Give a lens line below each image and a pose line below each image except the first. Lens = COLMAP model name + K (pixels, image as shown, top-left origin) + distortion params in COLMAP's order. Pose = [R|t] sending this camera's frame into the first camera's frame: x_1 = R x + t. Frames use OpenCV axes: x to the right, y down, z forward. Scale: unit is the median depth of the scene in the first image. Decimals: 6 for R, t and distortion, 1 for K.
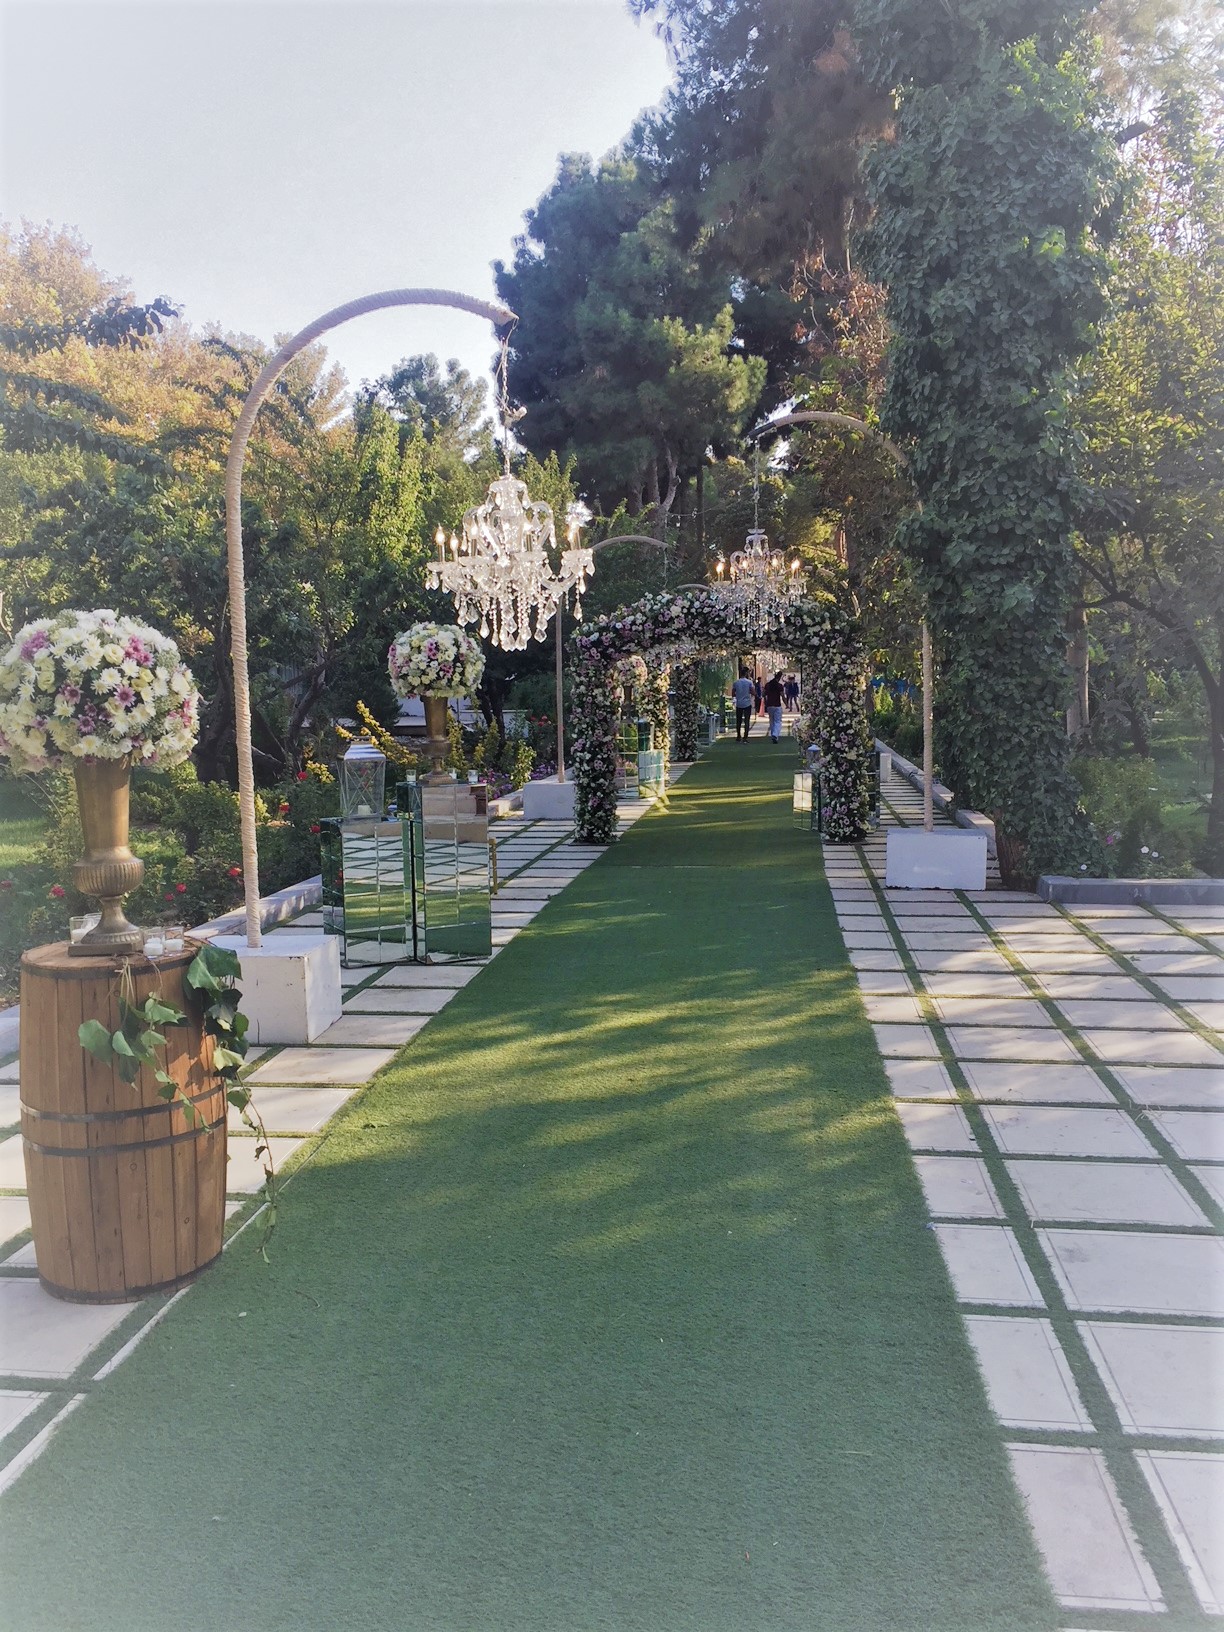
lens RADIAL K [[1371.3, 0, 607.8], [0, 1371.3, 815.1], [0, 0, 1]] dist [0.005798, 0.000264]
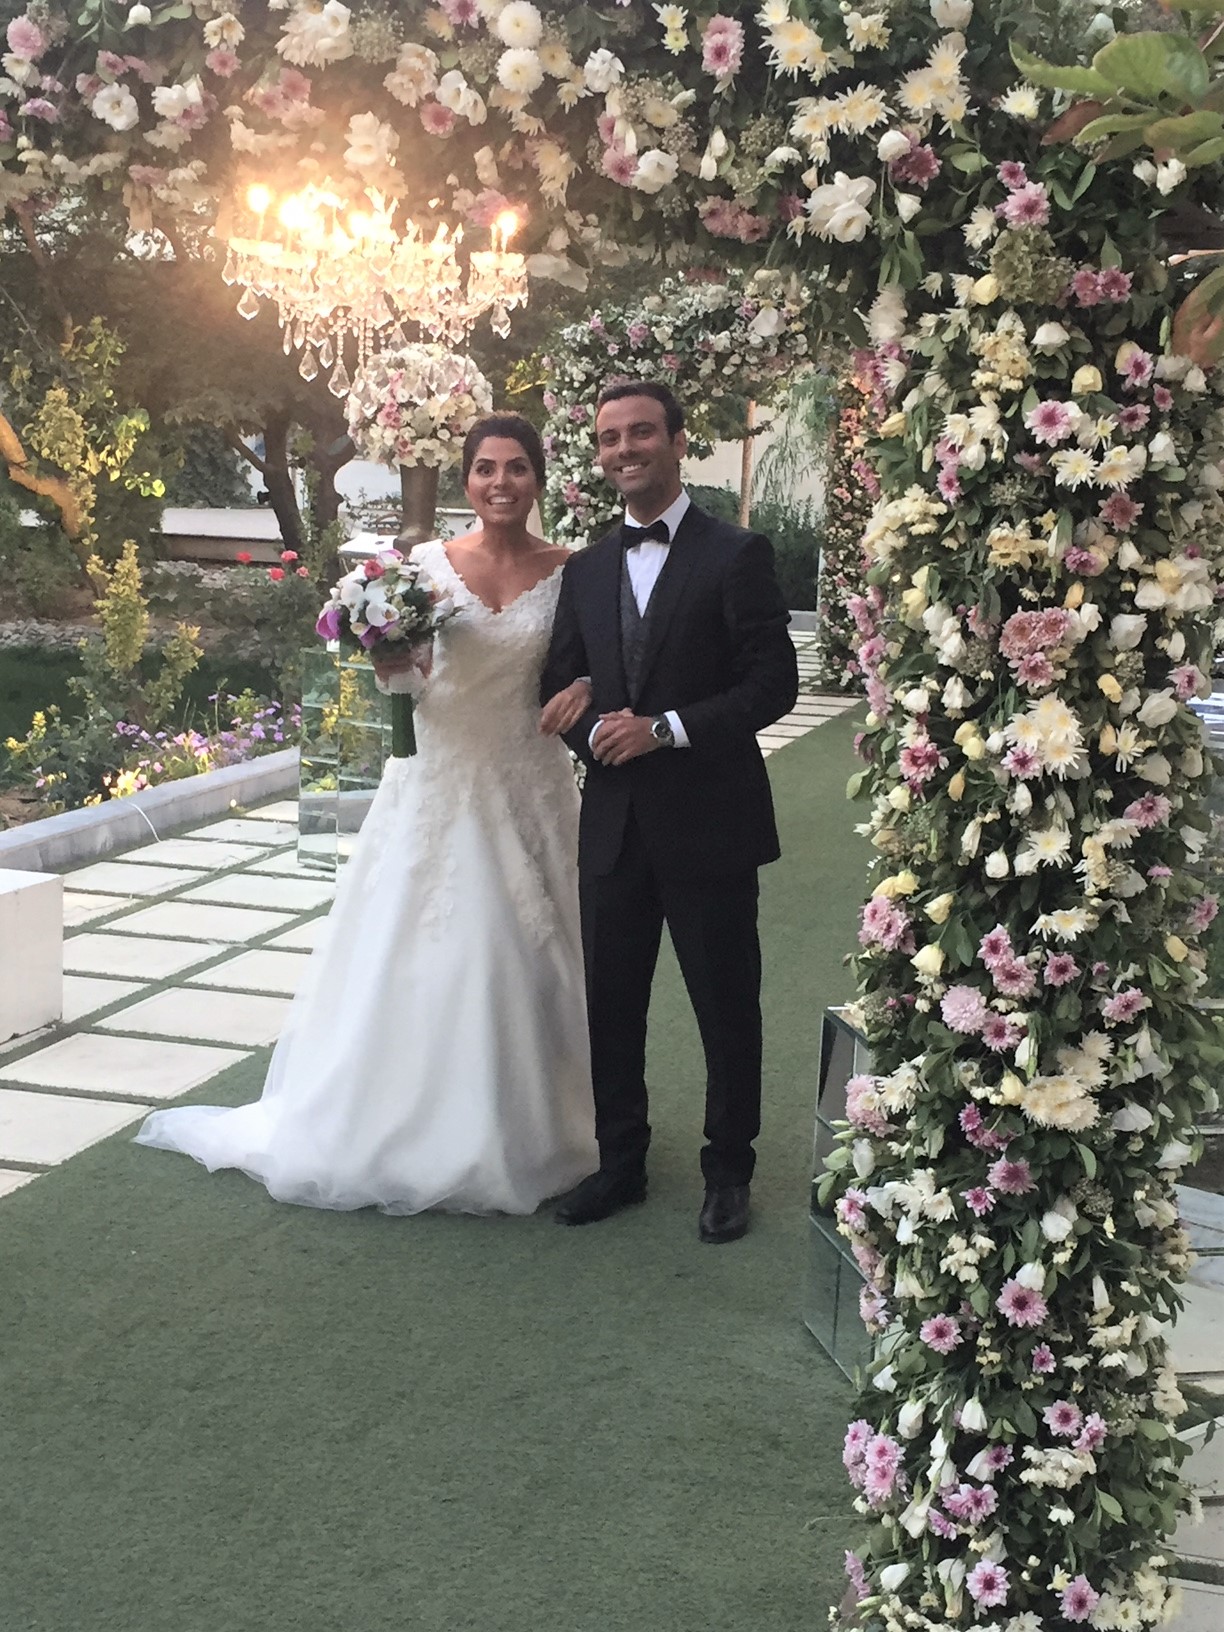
lens RADIAL K [[2461.6, 0, 615.3], [0, 2461.6, 816.6], [0, 0, 1]] dist [0.057819, 0.000000]
pose [[0.989220, 0.076210, -0.125044, 0.163072], [-0.069443, 0.995920, 0.057623, -0.081303], [0.128925, -0.048318, 0.990476, 0.760948]]
